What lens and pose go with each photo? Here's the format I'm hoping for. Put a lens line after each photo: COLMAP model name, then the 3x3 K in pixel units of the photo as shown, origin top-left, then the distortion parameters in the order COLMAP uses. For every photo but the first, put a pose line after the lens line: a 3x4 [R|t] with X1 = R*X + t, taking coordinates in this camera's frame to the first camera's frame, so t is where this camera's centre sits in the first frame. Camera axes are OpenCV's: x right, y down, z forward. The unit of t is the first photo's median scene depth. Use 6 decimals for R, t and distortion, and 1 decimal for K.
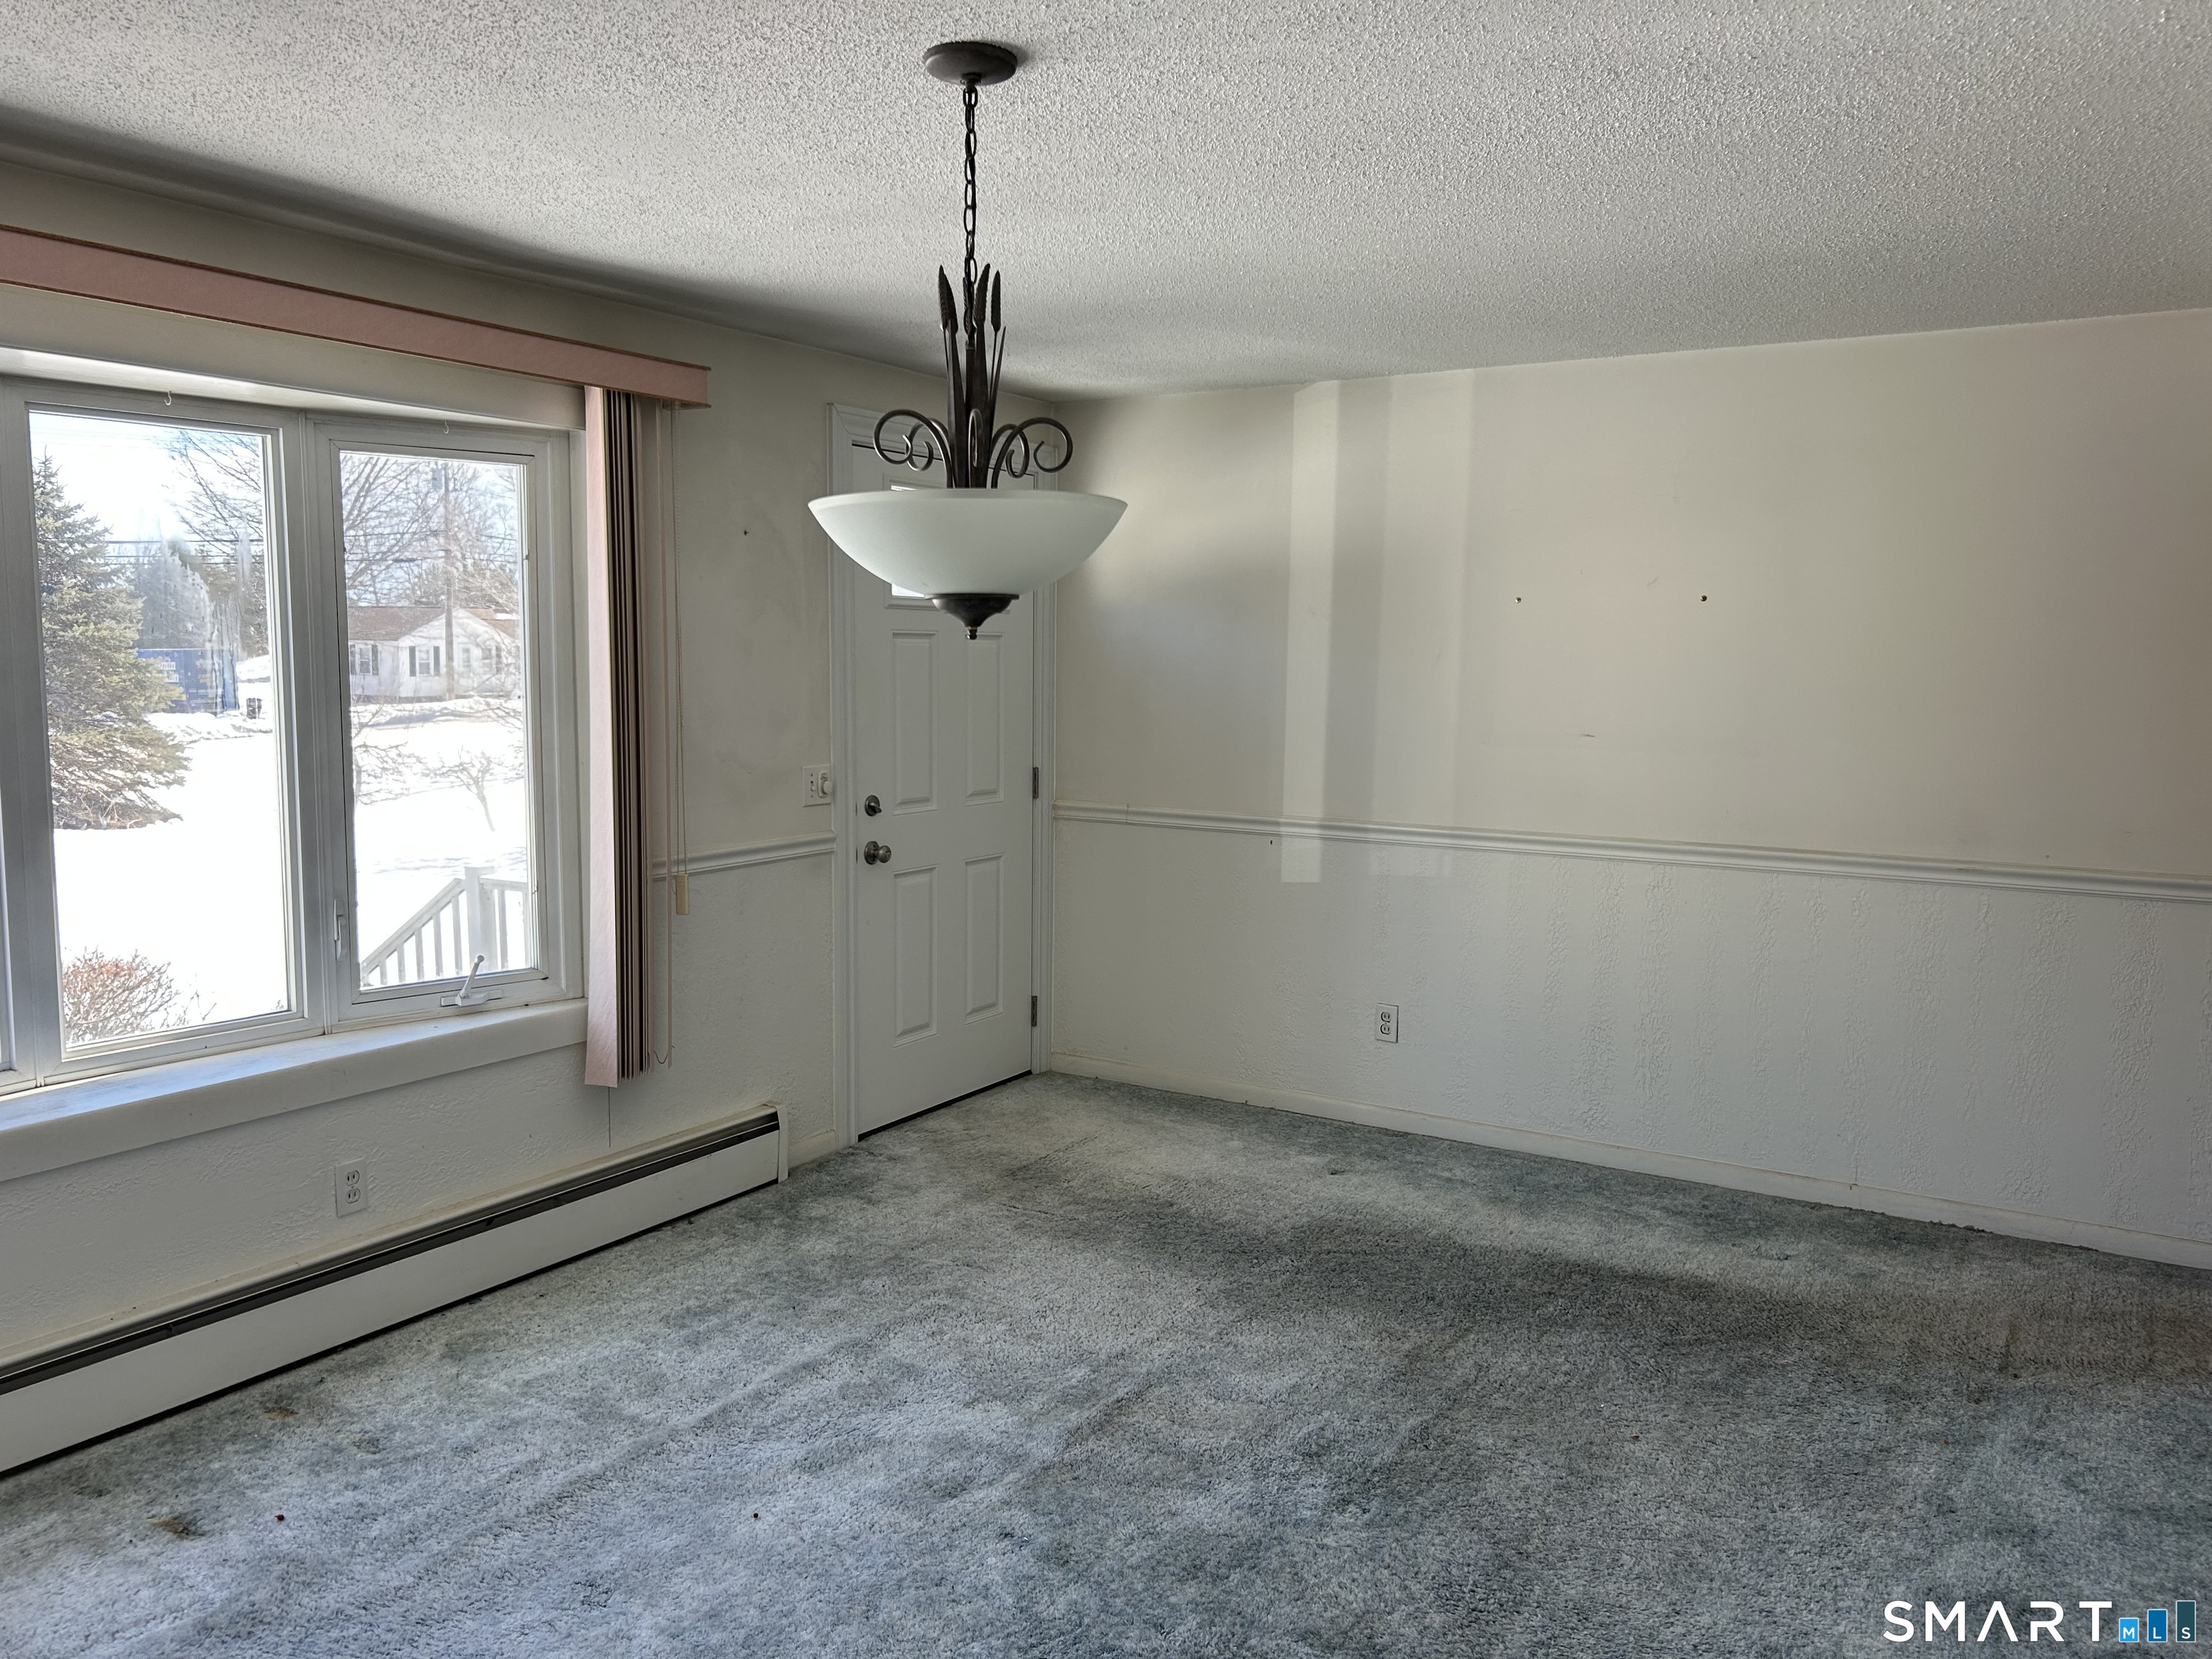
lens RADIAL K [[1684.8, 0, 1099.8], [0, 1684.8, 835.0], [0, 0, 1]] dist [0.086633, -0.090331]
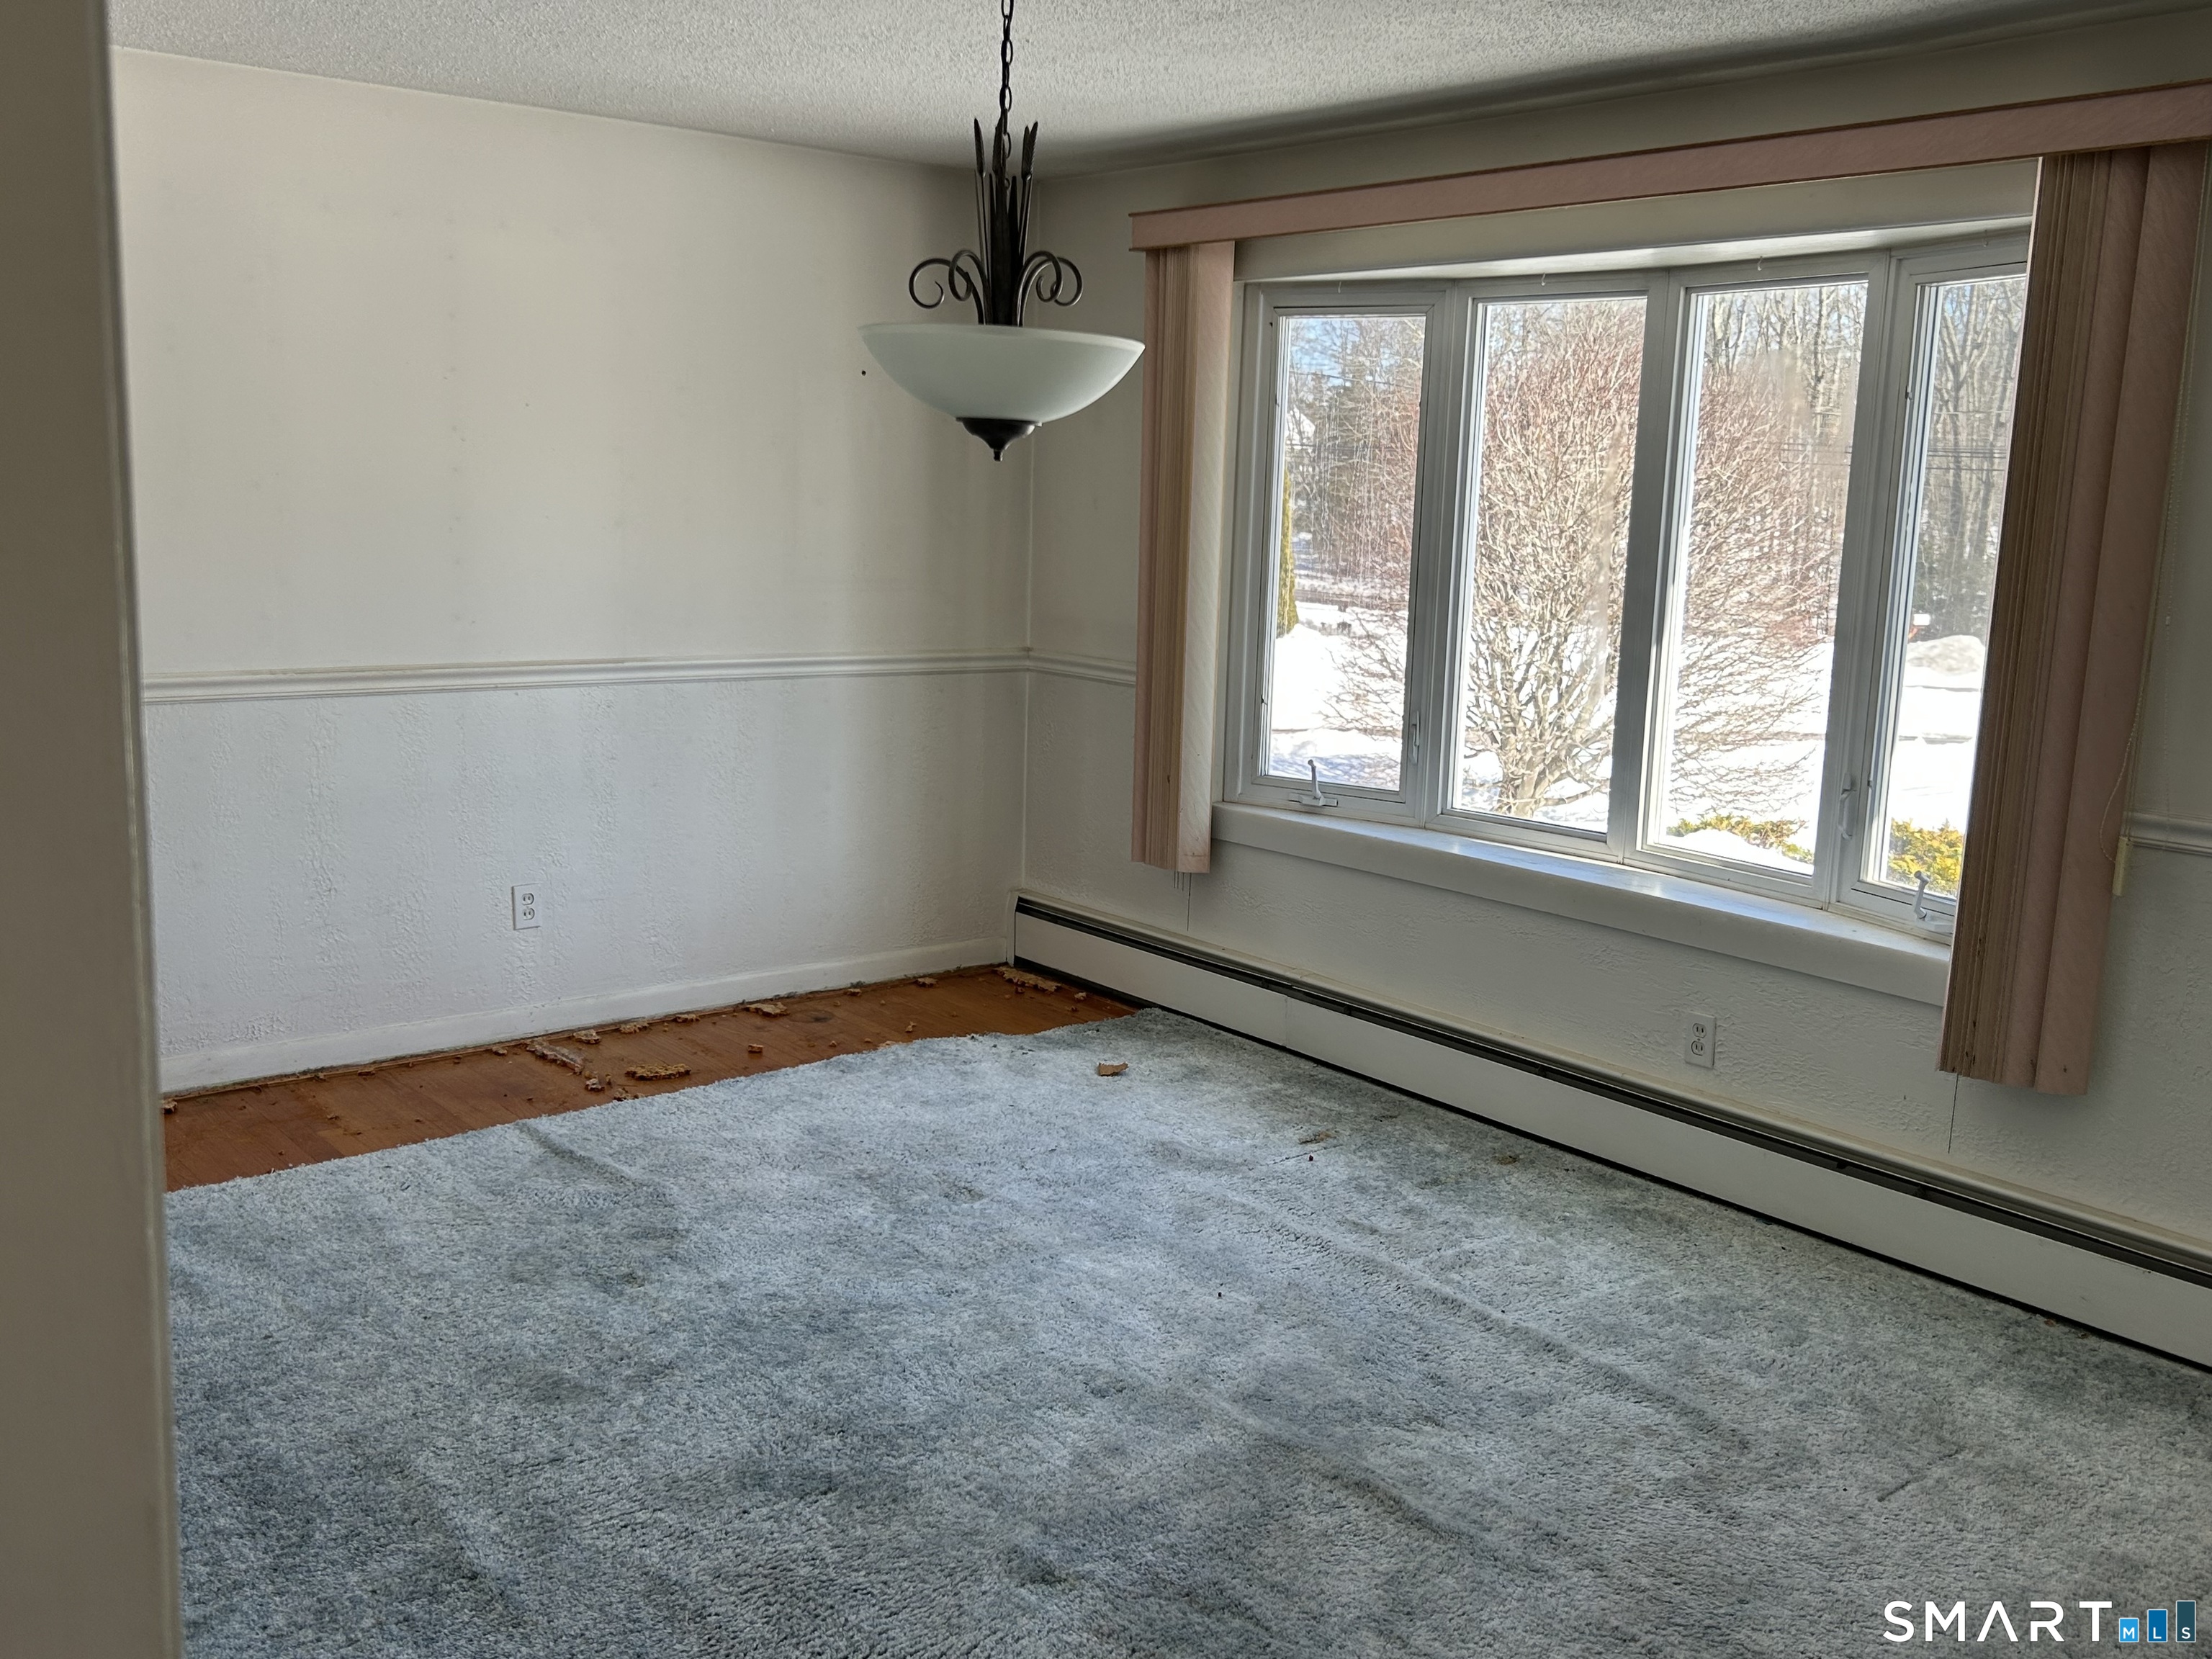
lens RADIAL K [[2045.3, 0, 1100.1], [0, 2045.3, 826.7], [0, 0, 1]] dist [0.050719, 0.000000]
pose [[-0.297107, 0.154925, -0.942192, 0.830772], [-0.146855, 0.967595, 0.205410, -0.117654], [0.943484, 0.199394, -0.264728, 1.017734]]
